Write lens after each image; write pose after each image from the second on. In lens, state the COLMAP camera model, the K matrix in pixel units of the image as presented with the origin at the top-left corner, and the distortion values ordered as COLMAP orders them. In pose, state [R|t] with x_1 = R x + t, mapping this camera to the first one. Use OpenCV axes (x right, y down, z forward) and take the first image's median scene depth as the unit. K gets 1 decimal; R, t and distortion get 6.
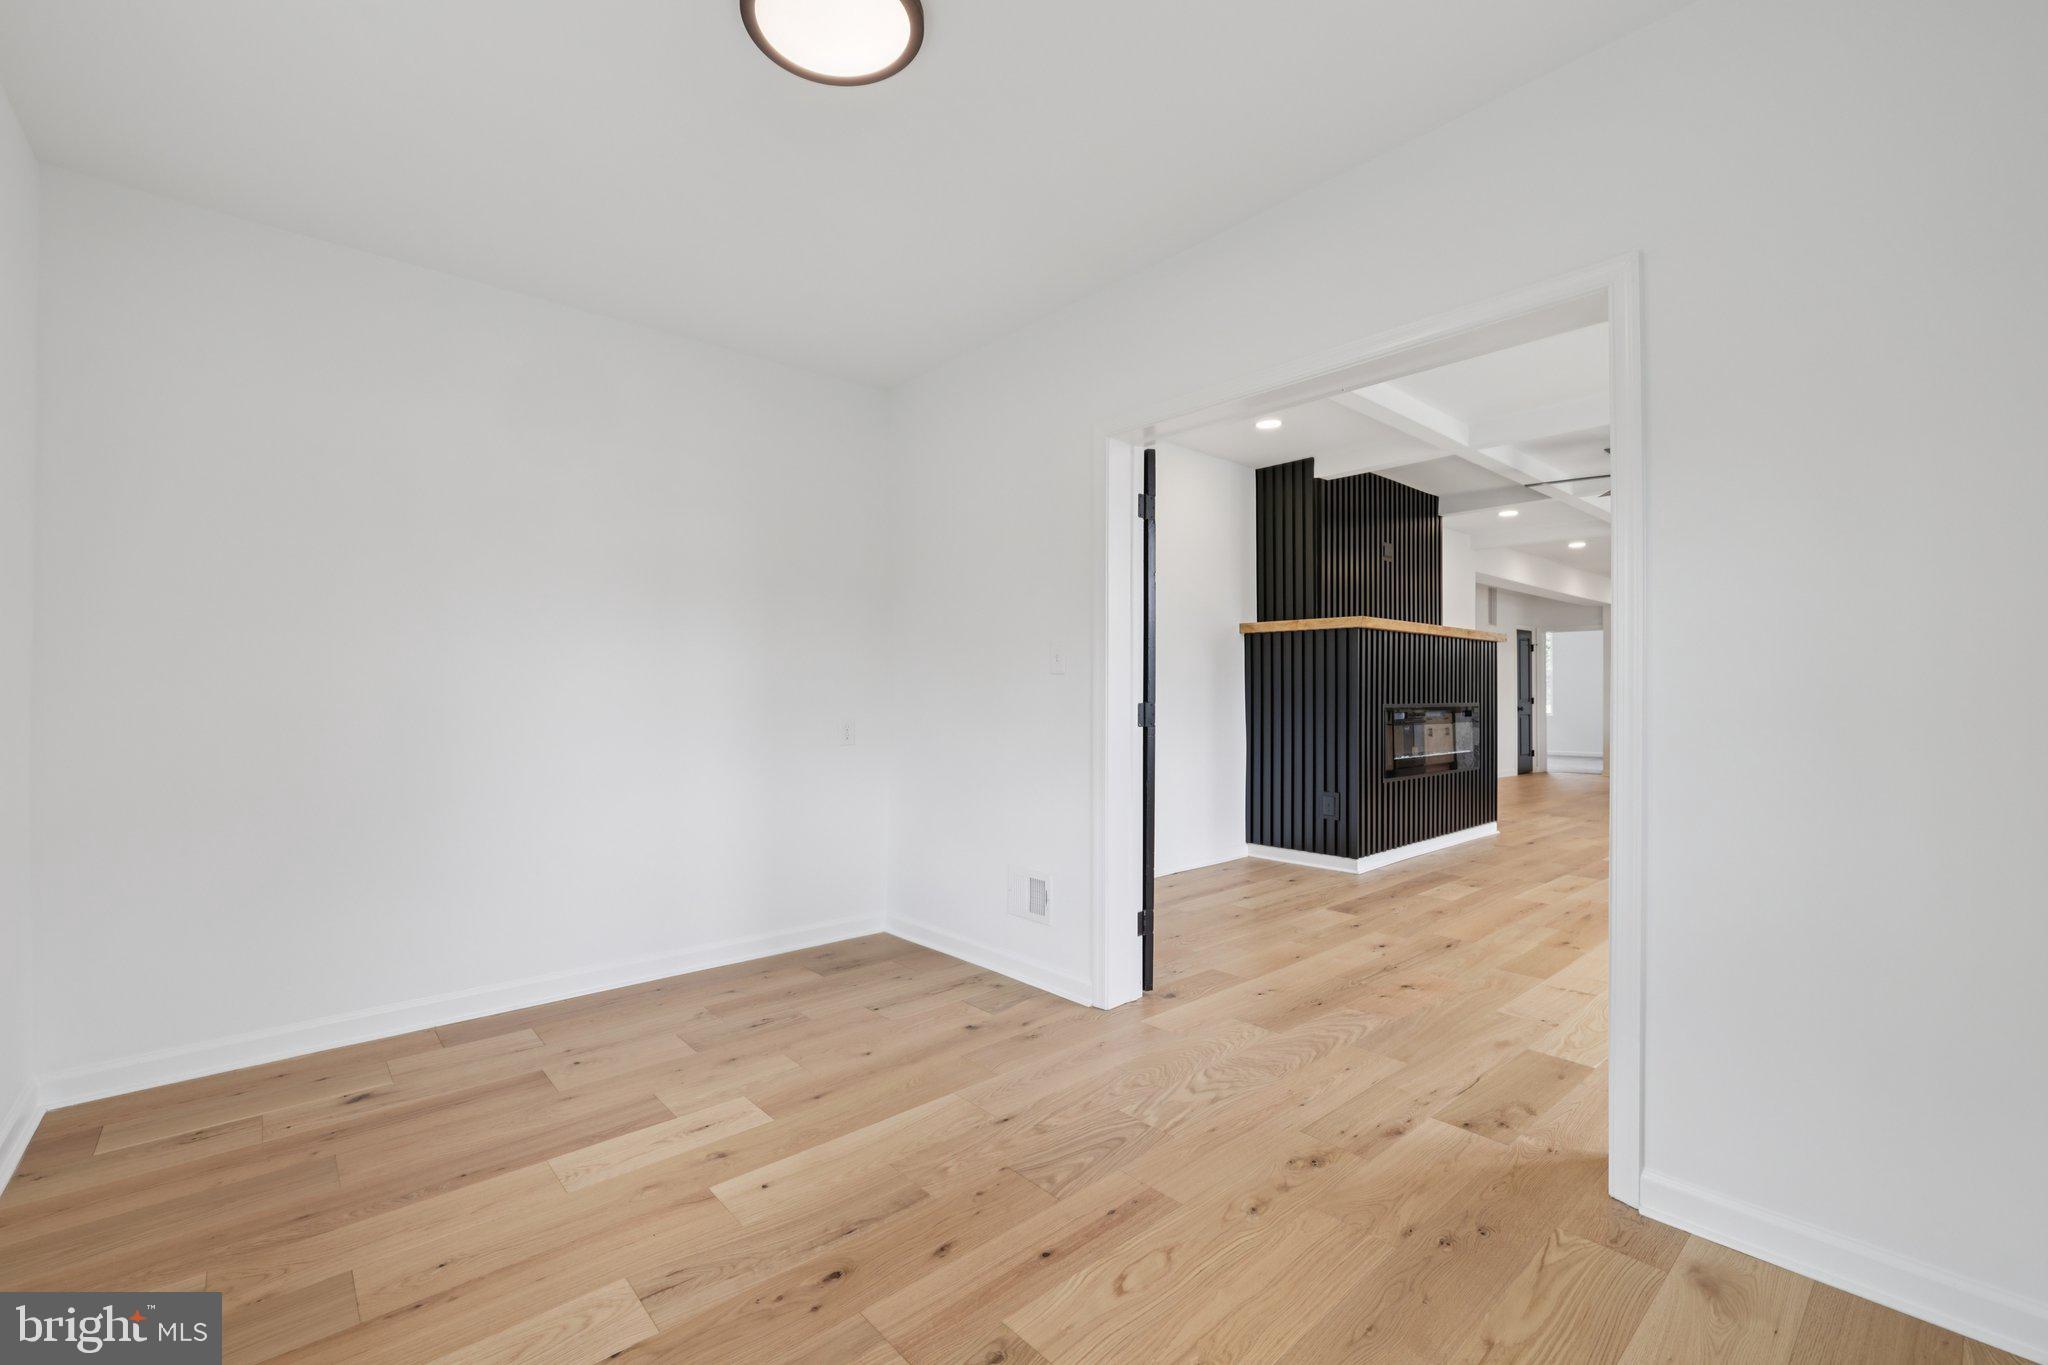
lens RADIAL K [[863.7, 0, 1011.8], [0, 863.7, 690.1], [0, 0, 1]] dist [-0.001201, 0.000034]
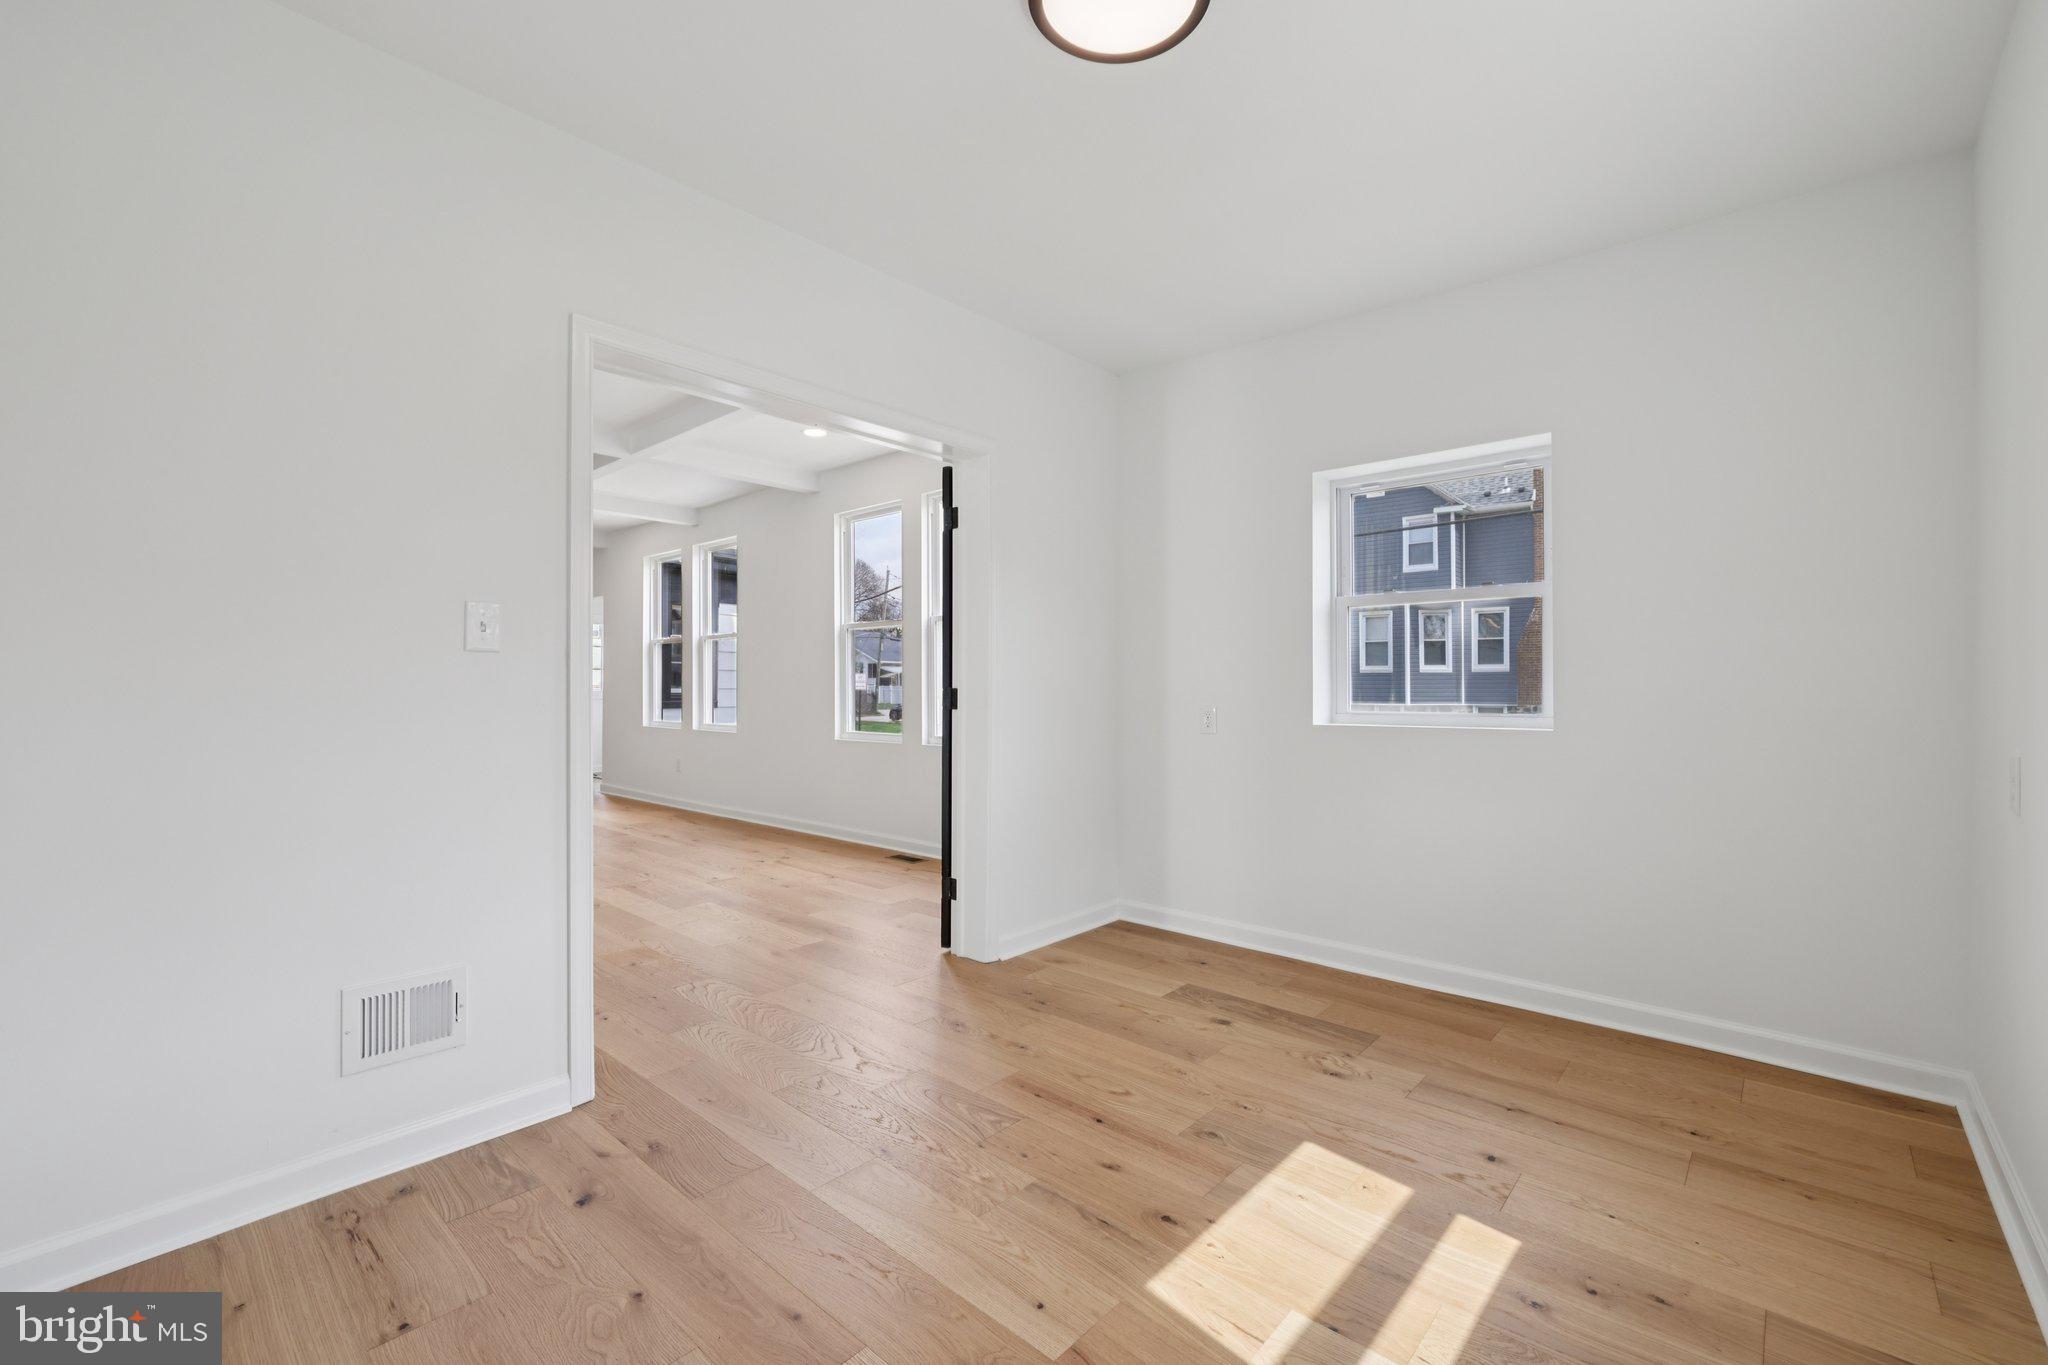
lens RADIAL K [[860.6, 0, 1024.0], [0, 860.6, 682.5], [0, 0, 1]] dist [-0.000827, 0.000019]
pose [[-0.121649, 0.004767, 0.992562, -0.984684], [-0.000841, 0.999988, -0.004906, 0.014681], [-0.992573, -0.001431, -0.121644, 1.036172]]
